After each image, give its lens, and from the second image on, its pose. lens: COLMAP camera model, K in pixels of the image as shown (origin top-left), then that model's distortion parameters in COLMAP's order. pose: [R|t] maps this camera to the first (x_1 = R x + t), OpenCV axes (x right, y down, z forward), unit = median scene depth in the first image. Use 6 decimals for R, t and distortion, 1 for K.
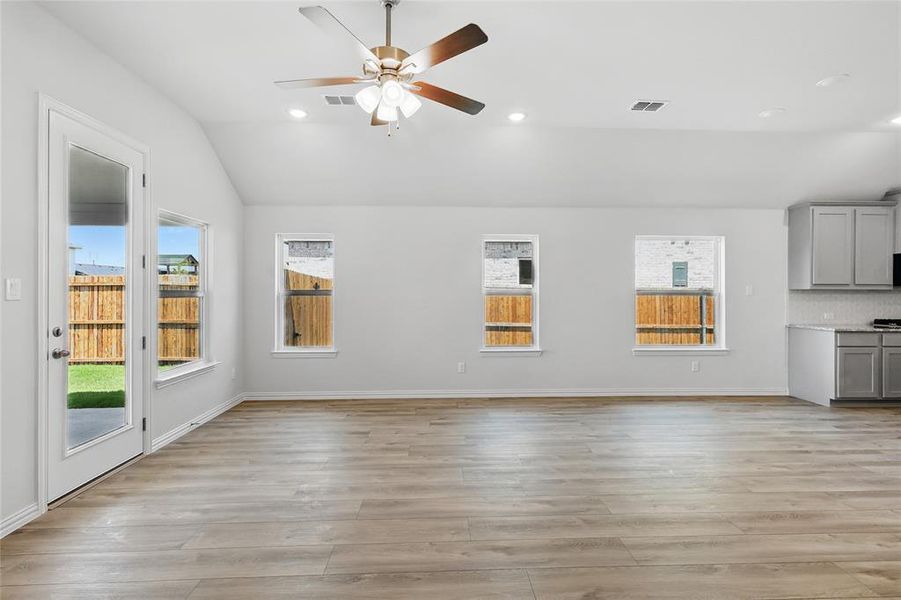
lens RADIAL K [[400.3, 0, 452.2], [0, 400.3, 291.2], [0, 0, 1]] dist [0.008652, 0.000208]
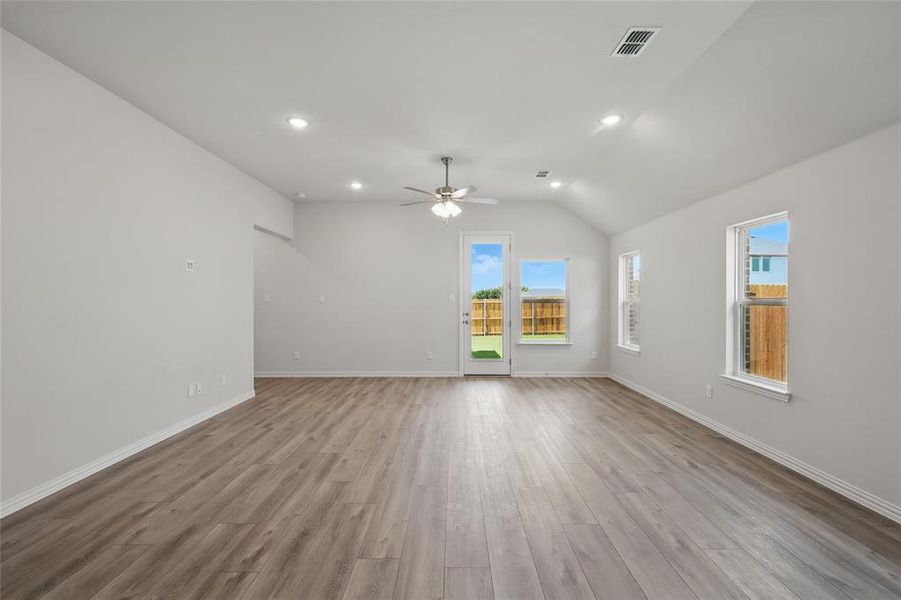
lens RADIAL K [[400.3, 0, 460.2], [0, 400.3, 298.1], [0, 0, 1]] dist [0.008652, 0.000208]
pose [[-0.028027, -0.005651, -0.999591, 0.913138], [-0.004097, 0.999976, -0.005538, 0.003547], [0.999599, 0.003940, -0.028050, 0.531669]]
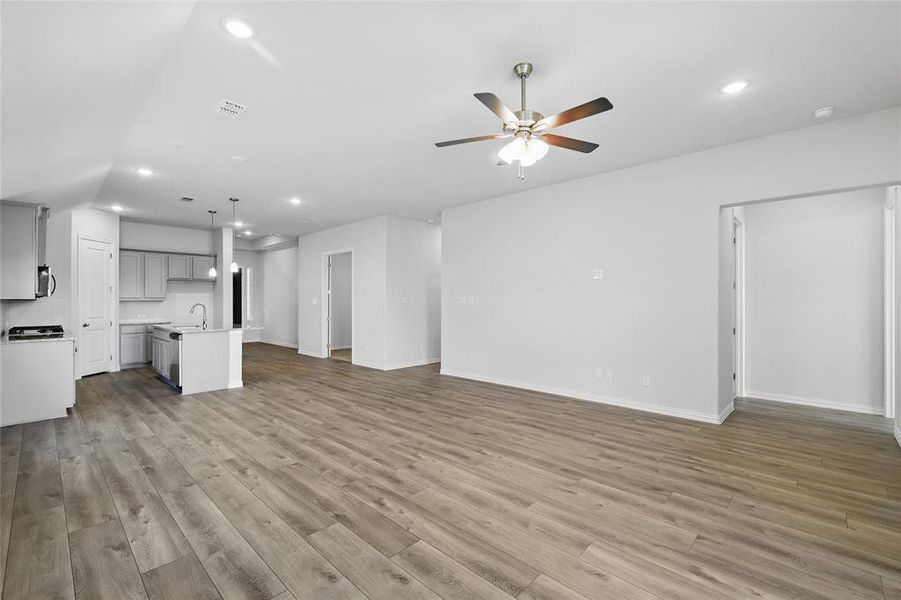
lens RADIAL K [[400.3, 0, 449.8], [0, 400.3, 298.8], [0, 0, 1]] dist [0.008652, 0.000208]
pose [[-0.688020, 0.002826, 0.725686, -0.432292], [0.002766, 0.999995, -0.001271, -0.002156], [-0.725686, 0.001133, -0.688025, 0.962377]]
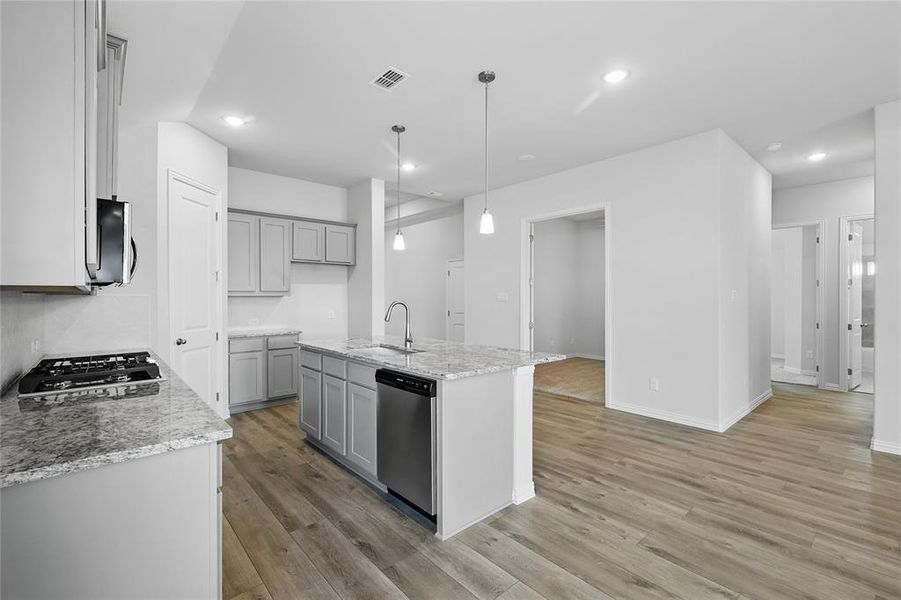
lens RADIAL K [[400.3, 0, 445.1], [0, 400.3, 295.4], [0, 0, 1]] dist [0.008652, 0.000208]
pose [[-0.624158, 0.002429, 0.781295, 0.600803], [0.003998, 0.999992, 0.000084, 0.000489], [-0.781288, 0.003176, -0.624162, 0.999145]]
